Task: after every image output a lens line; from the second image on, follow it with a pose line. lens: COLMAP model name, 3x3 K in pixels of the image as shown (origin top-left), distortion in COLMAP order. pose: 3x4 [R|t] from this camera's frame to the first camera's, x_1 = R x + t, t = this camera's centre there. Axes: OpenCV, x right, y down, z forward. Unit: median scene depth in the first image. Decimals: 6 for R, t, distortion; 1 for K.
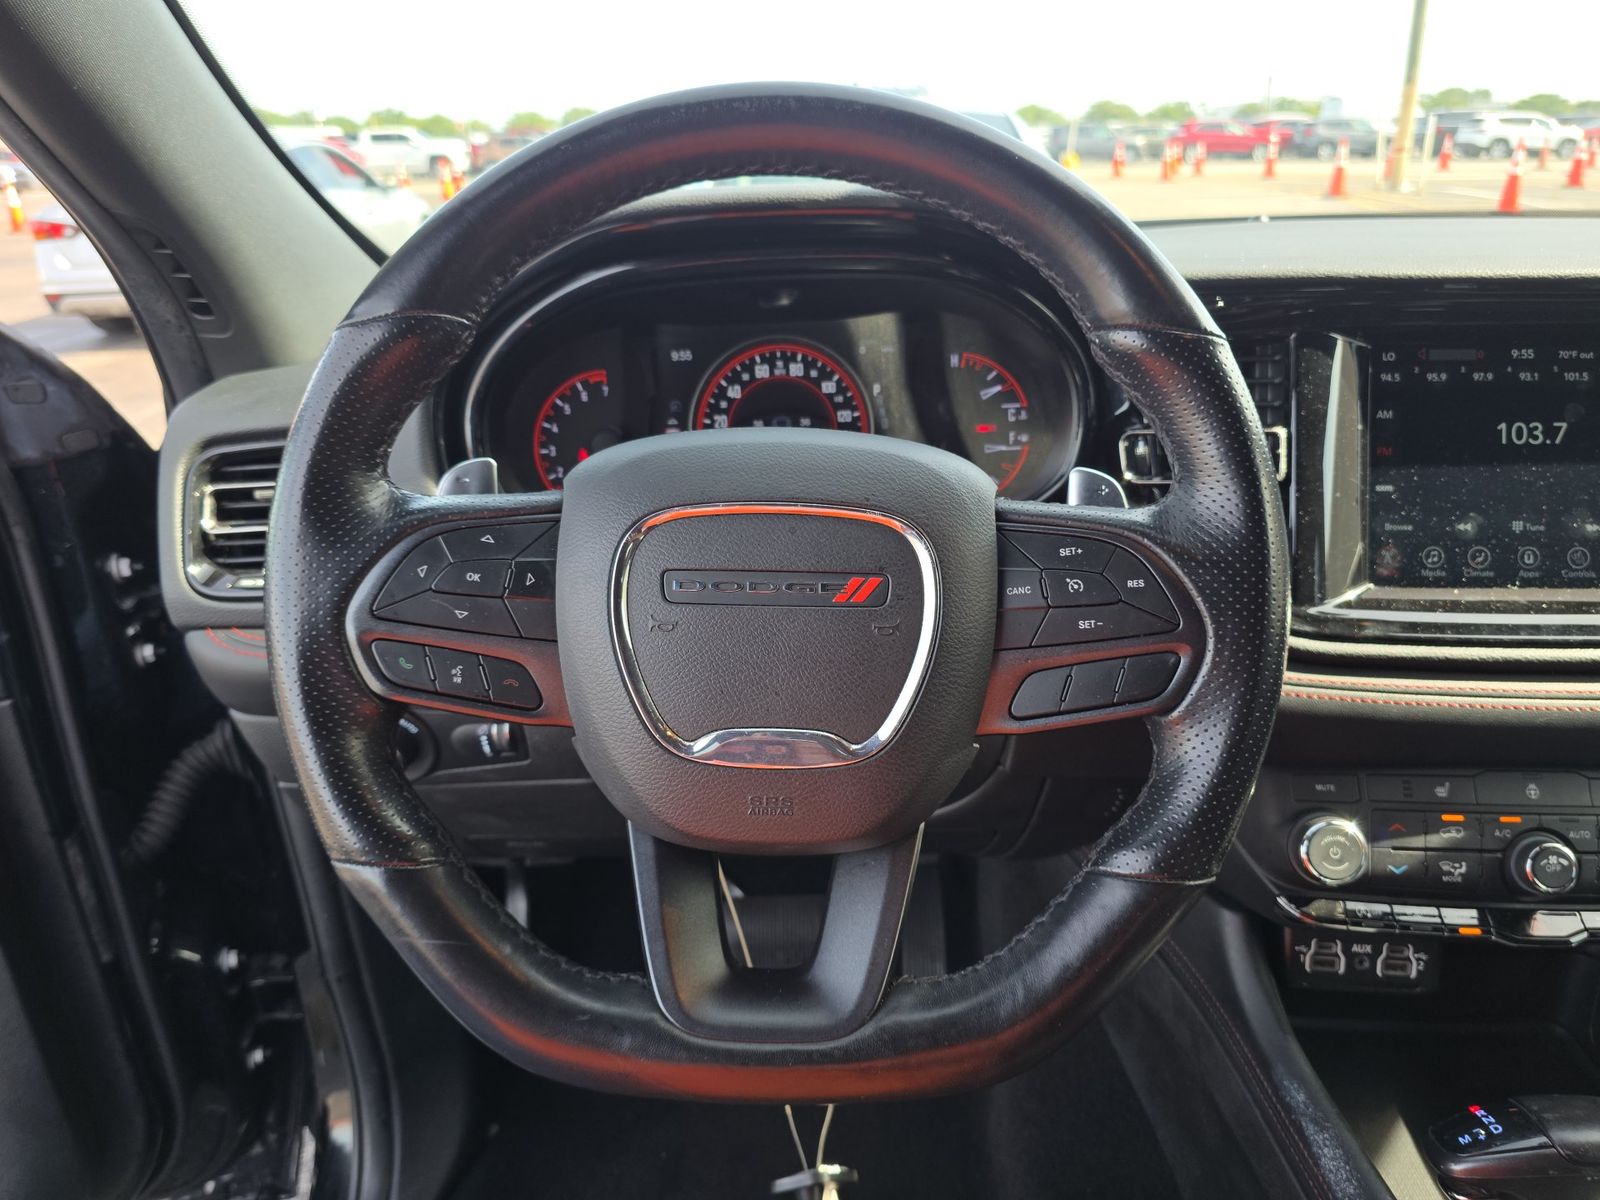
lens RADIAL K [[1083.6, 0, 800.0], [0, 1083.6, 600.0], [0, 0, 1]] dist [0.059191, -0.055829]
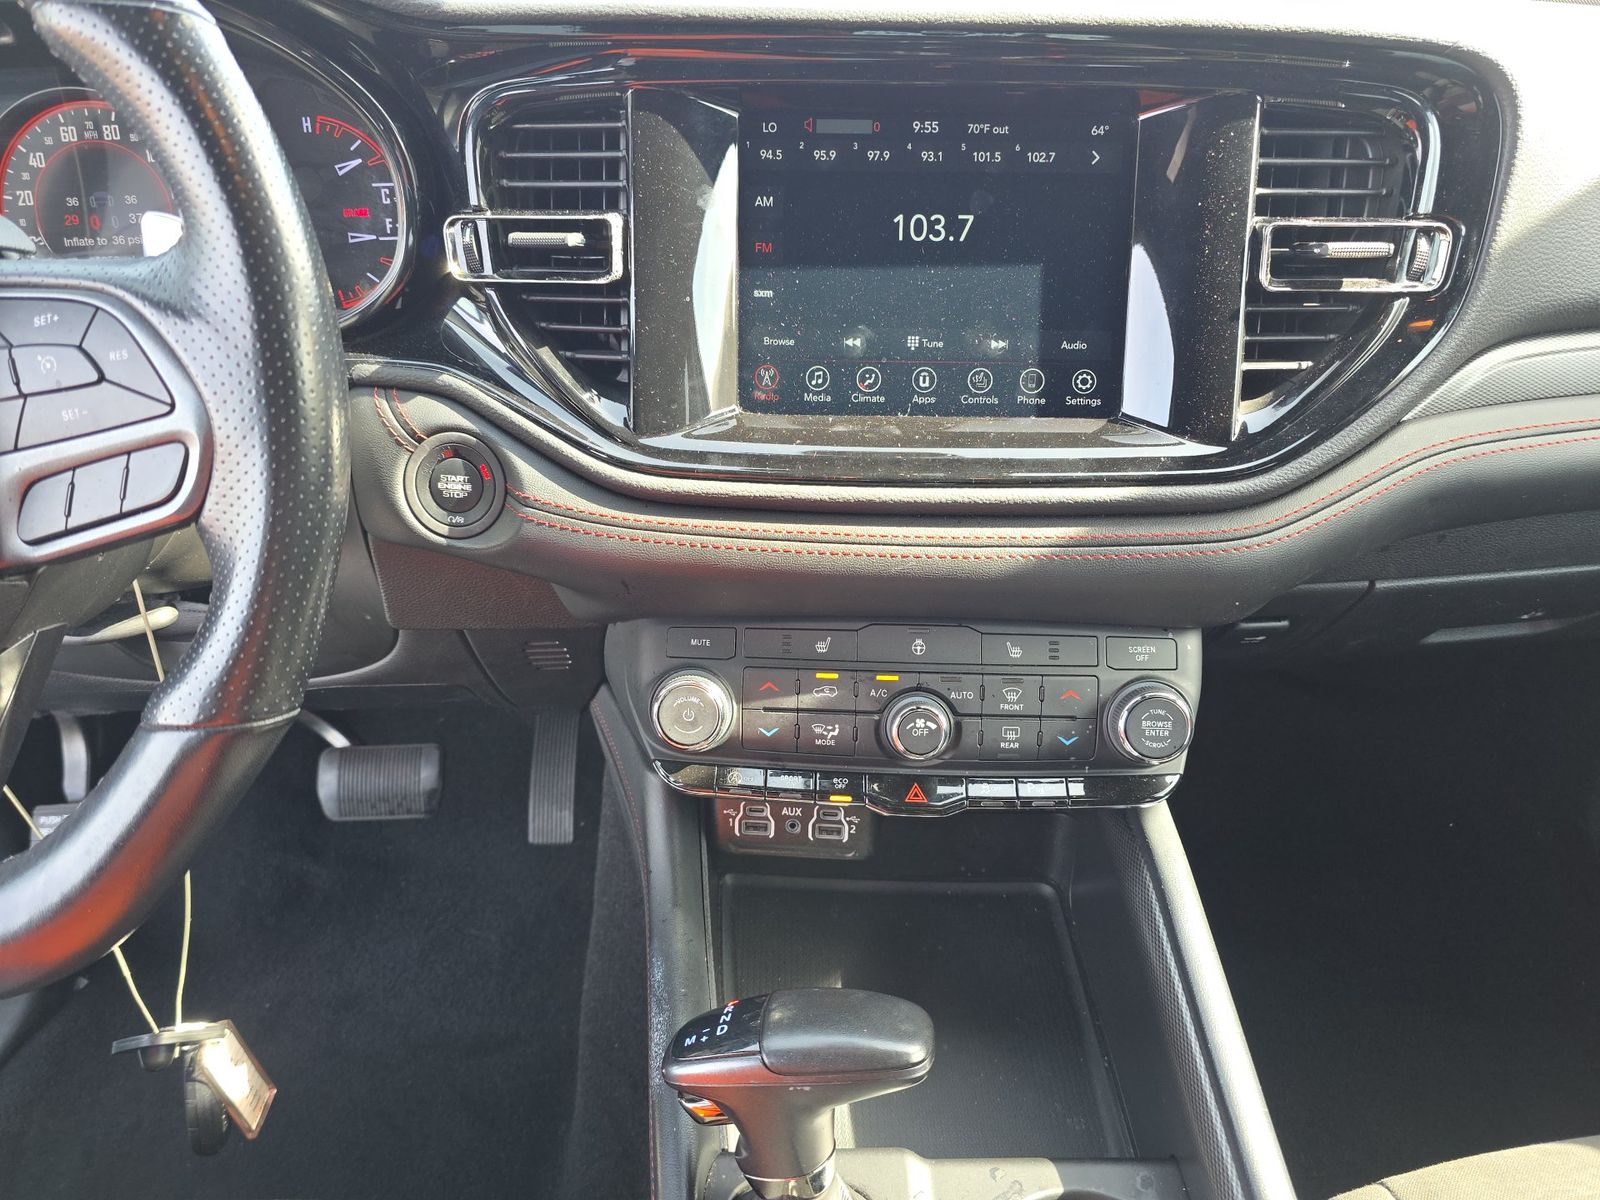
lens RADIAL K [[1083.6, 0, 800.0], [0, 1083.6, 600.0], [0, 0, 1]] dist [0.059191, -0.055829]
pose [[0.999689, 0.006482, 0.024100, 0.543749], [-0.010030, 0.988613, 0.150145, 0.004885], [-0.022853, -0.150340, 0.988370, 0.137680]]
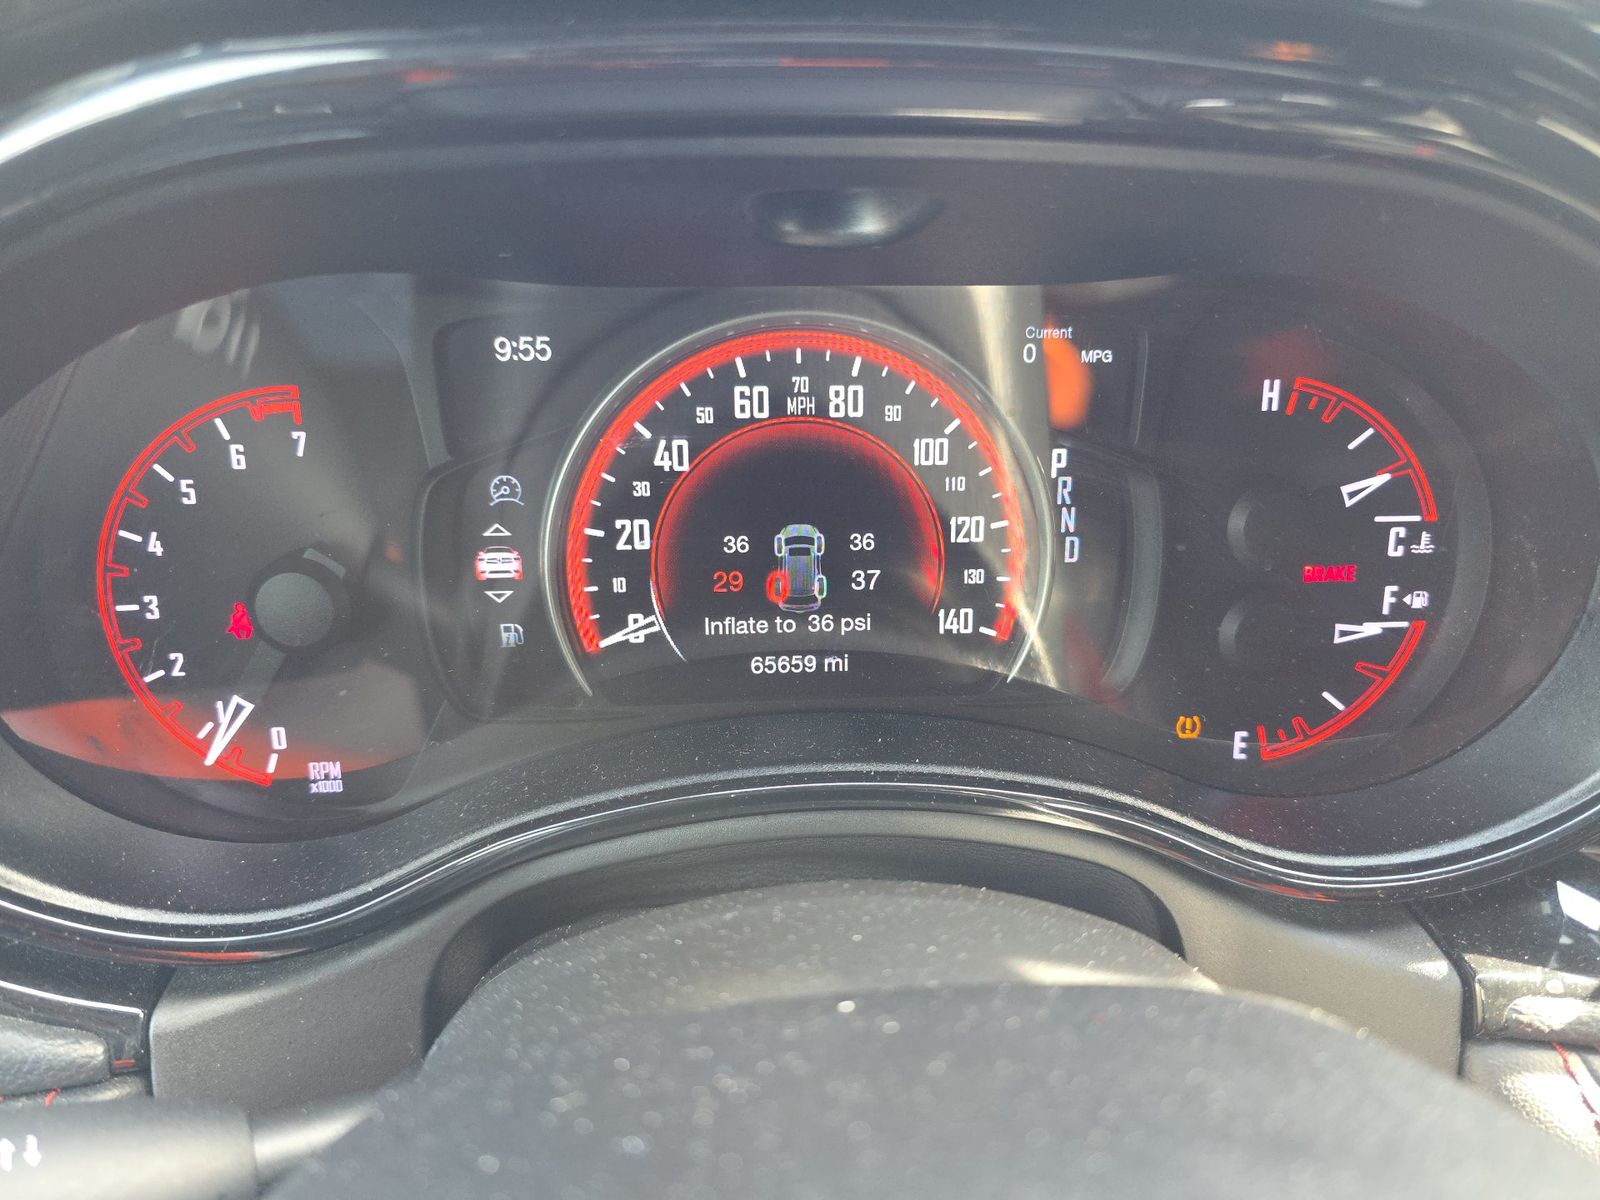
lens RADIAL K [[1061.4, 0, 800.0], [0, 1061.4, 600.0], [0, 0, 1]] dist [0.025757, -0.051456]
pose [[0.997244, 0.028954, 0.068313, -0.045180], [-0.036325, 0.993350, 0.109252, -0.203138], [-0.064695, -0.111432, 0.991664, 0.707743]]
